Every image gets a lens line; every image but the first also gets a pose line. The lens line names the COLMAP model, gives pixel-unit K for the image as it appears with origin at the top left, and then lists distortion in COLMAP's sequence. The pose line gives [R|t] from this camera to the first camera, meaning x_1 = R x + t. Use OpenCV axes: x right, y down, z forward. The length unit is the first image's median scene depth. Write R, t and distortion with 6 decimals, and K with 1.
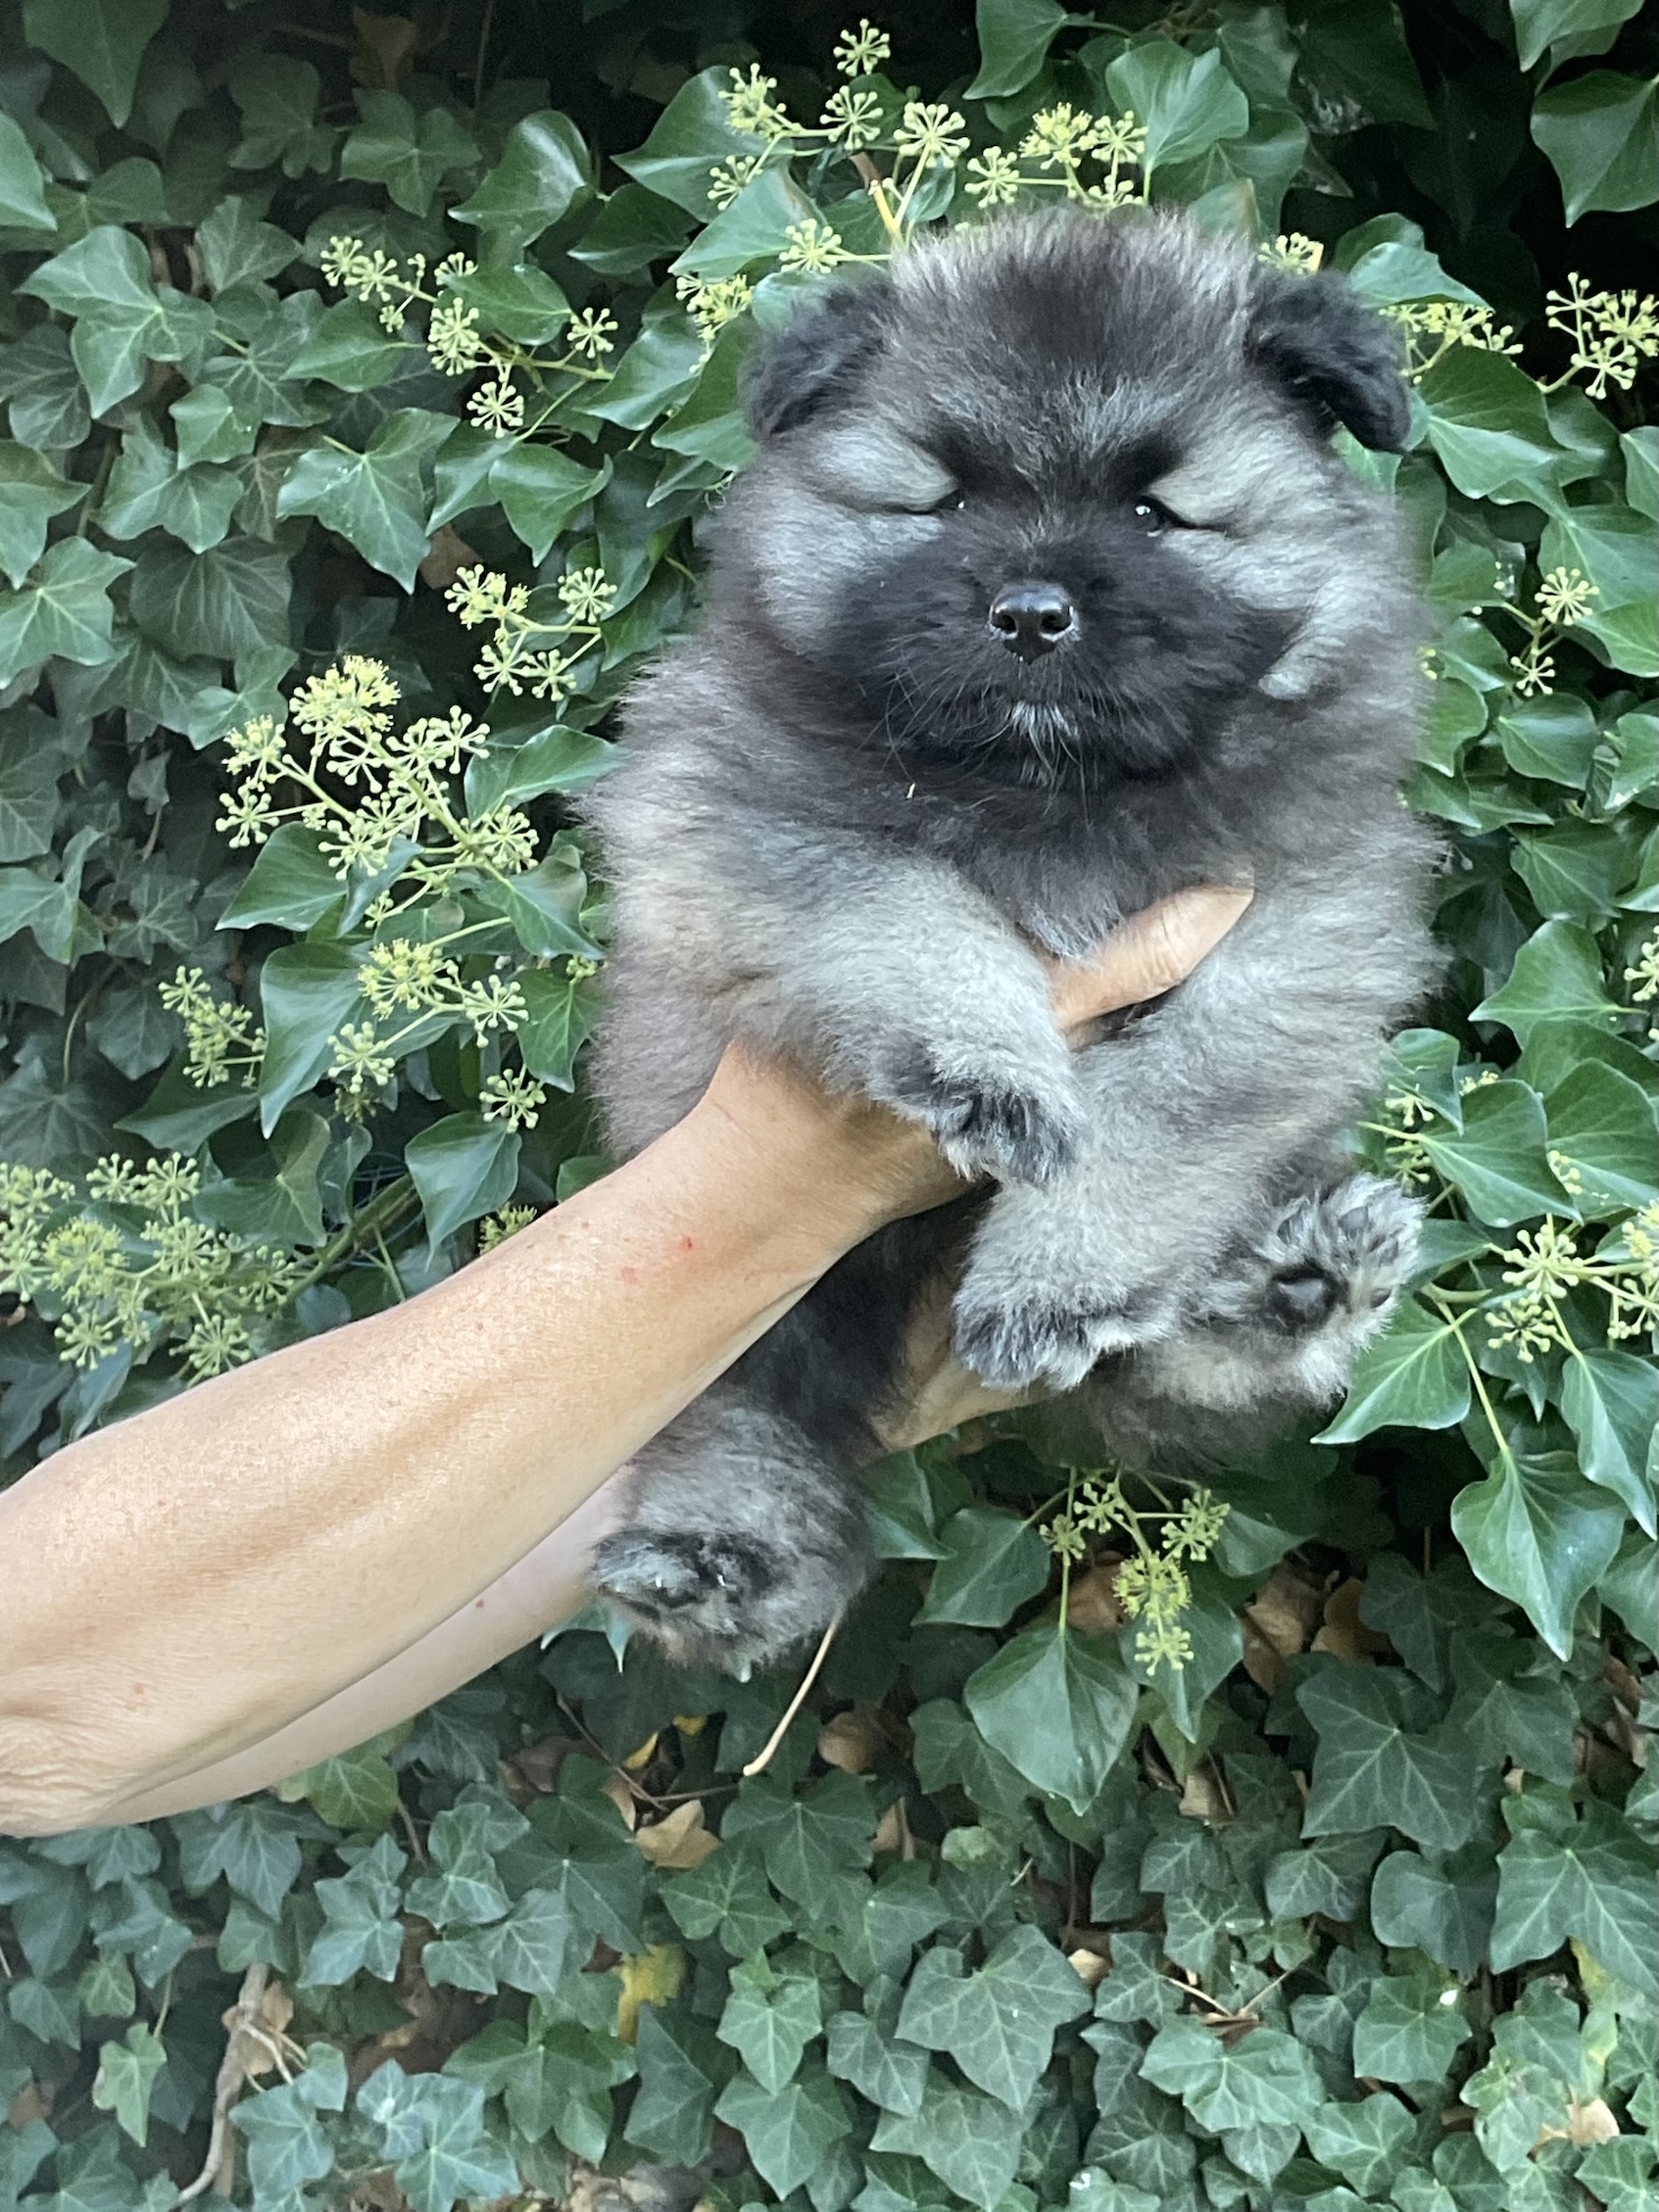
lens RADIAL K [[3805.3, 0, 859.1], [0, 3805.3, 1112.1], [0, 0, 1]] dist [0.141120, -0.135714]
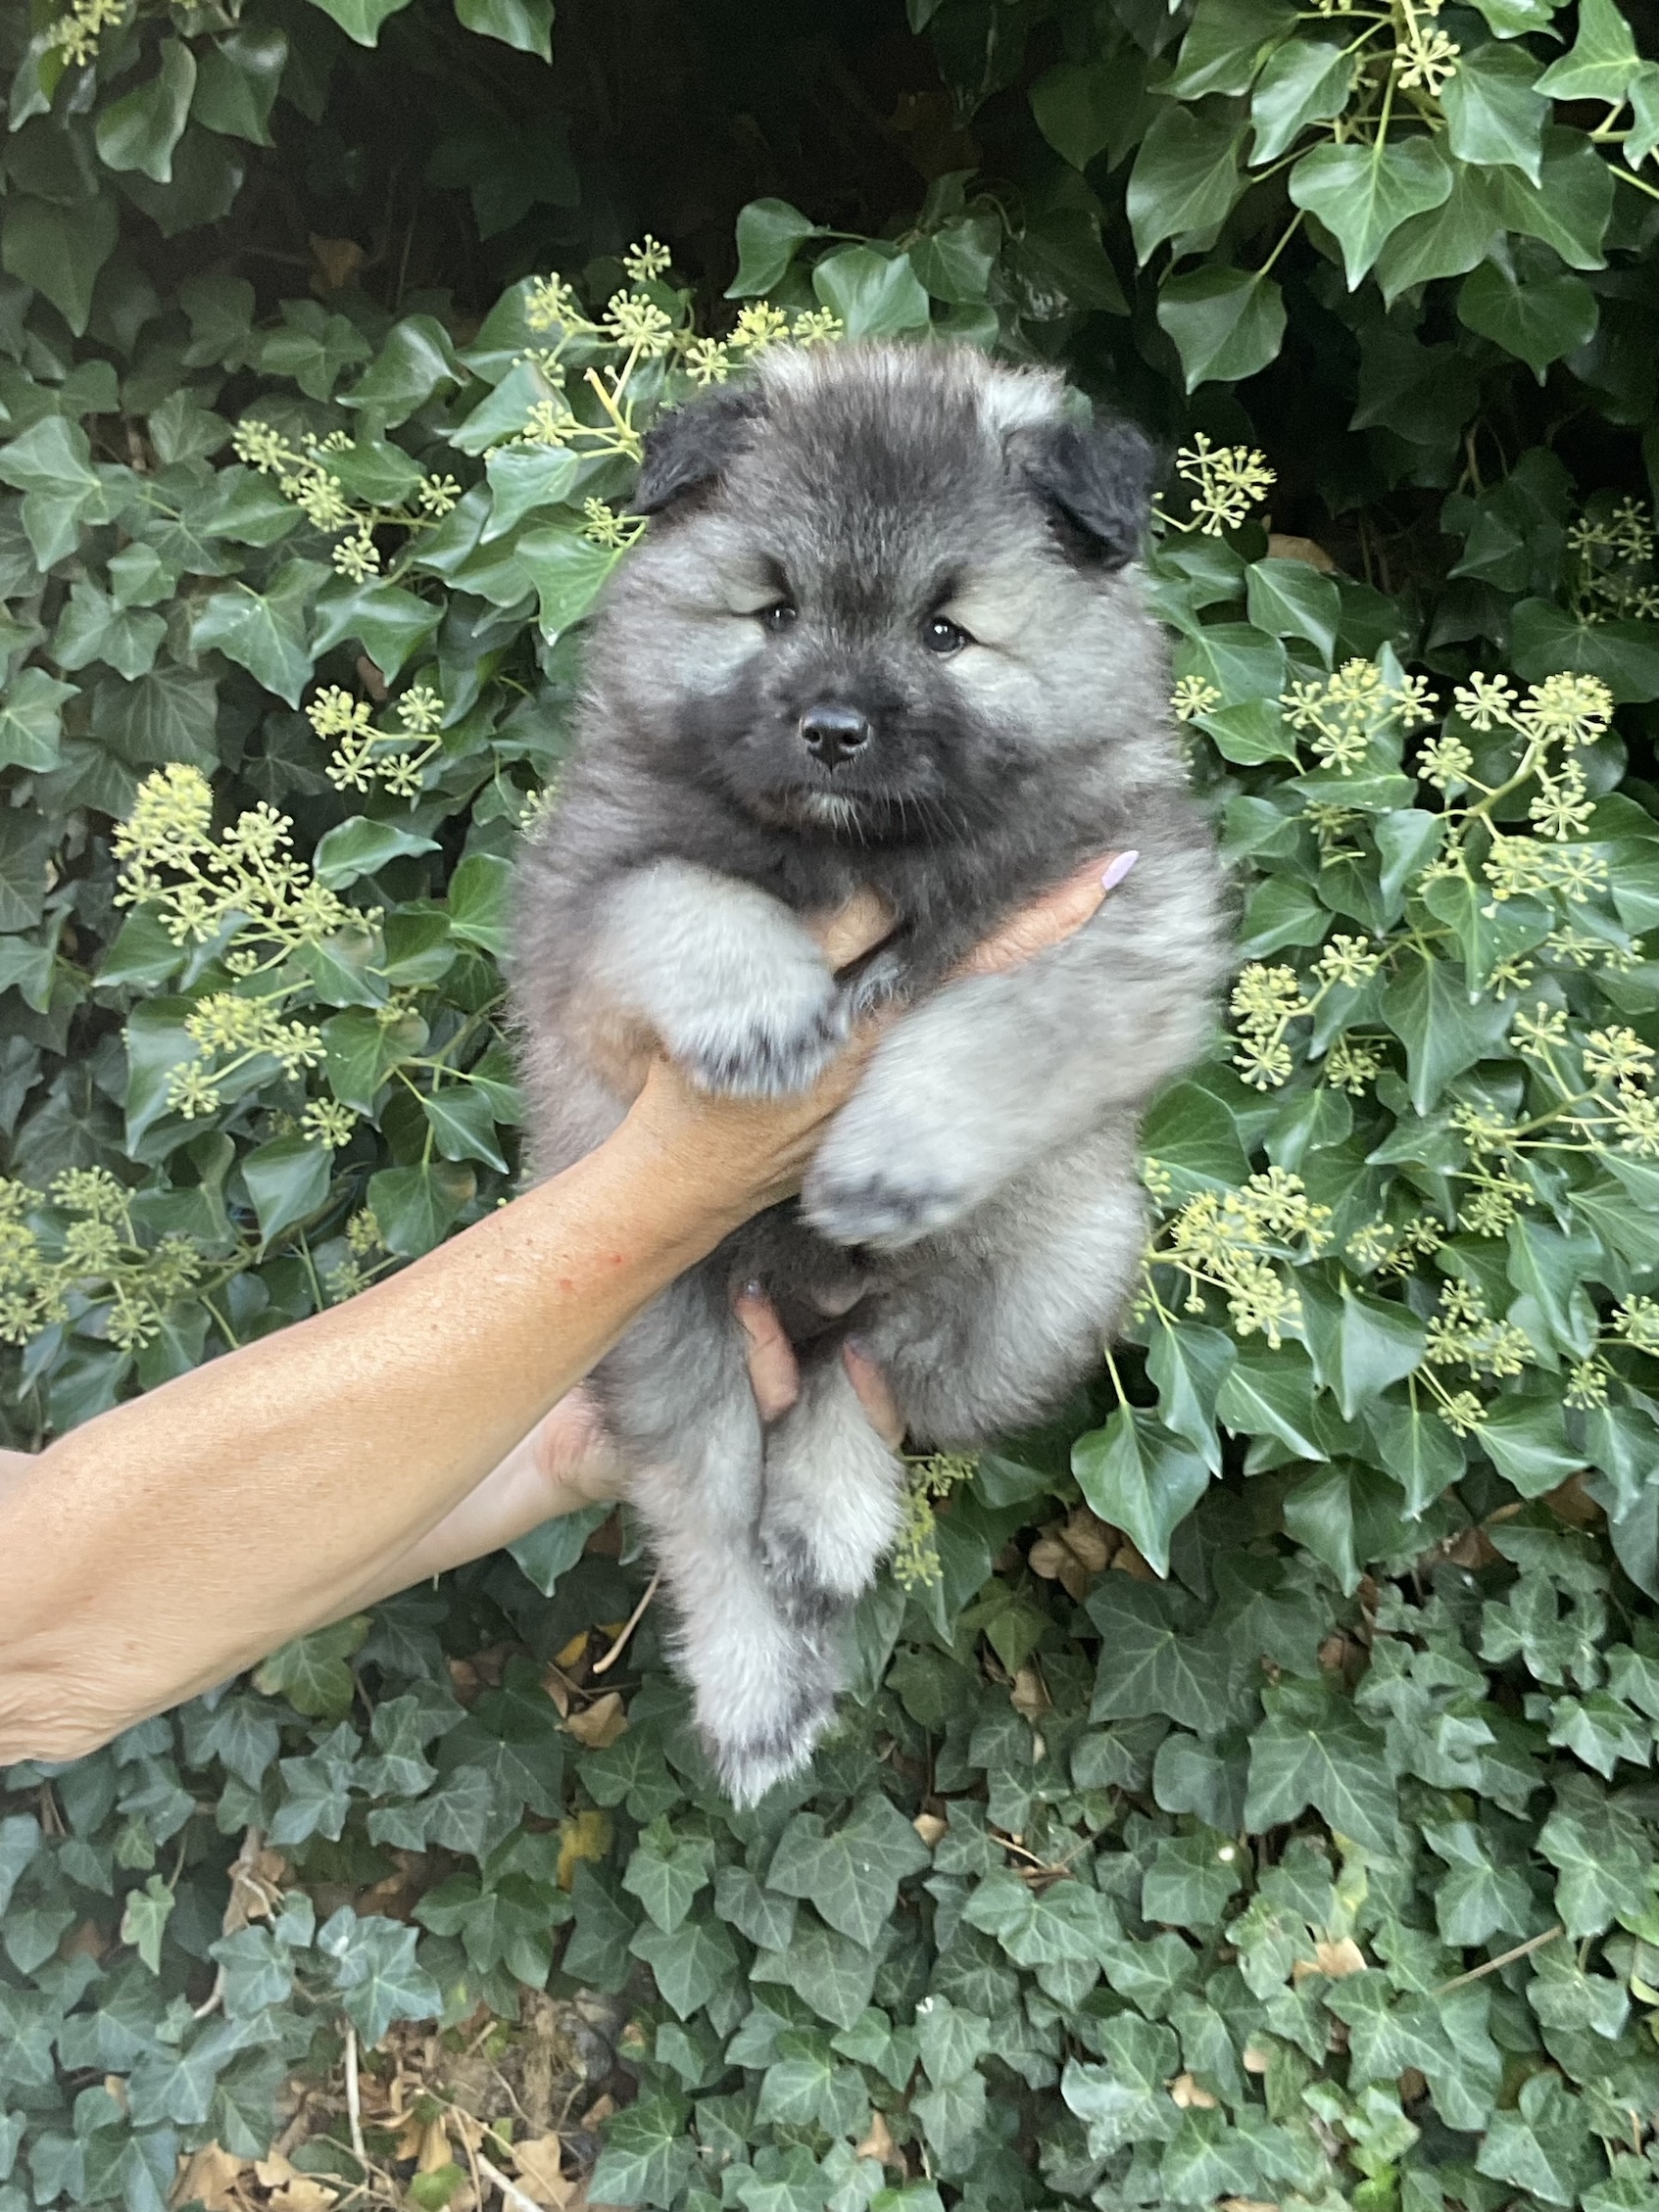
lens RADIAL K [[3106.3, 0, 867.1], [0, 3106.3, 1098.6], [0, 0, 1]] dist [0.158961, -0.280958]
pose [[0.998708, -0.009367, -0.049940, 0.111524], [0.008998, 0.999931, -0.007607, -0.001464], [0.050008, 0.007148, 0.998723, 0.006882]]
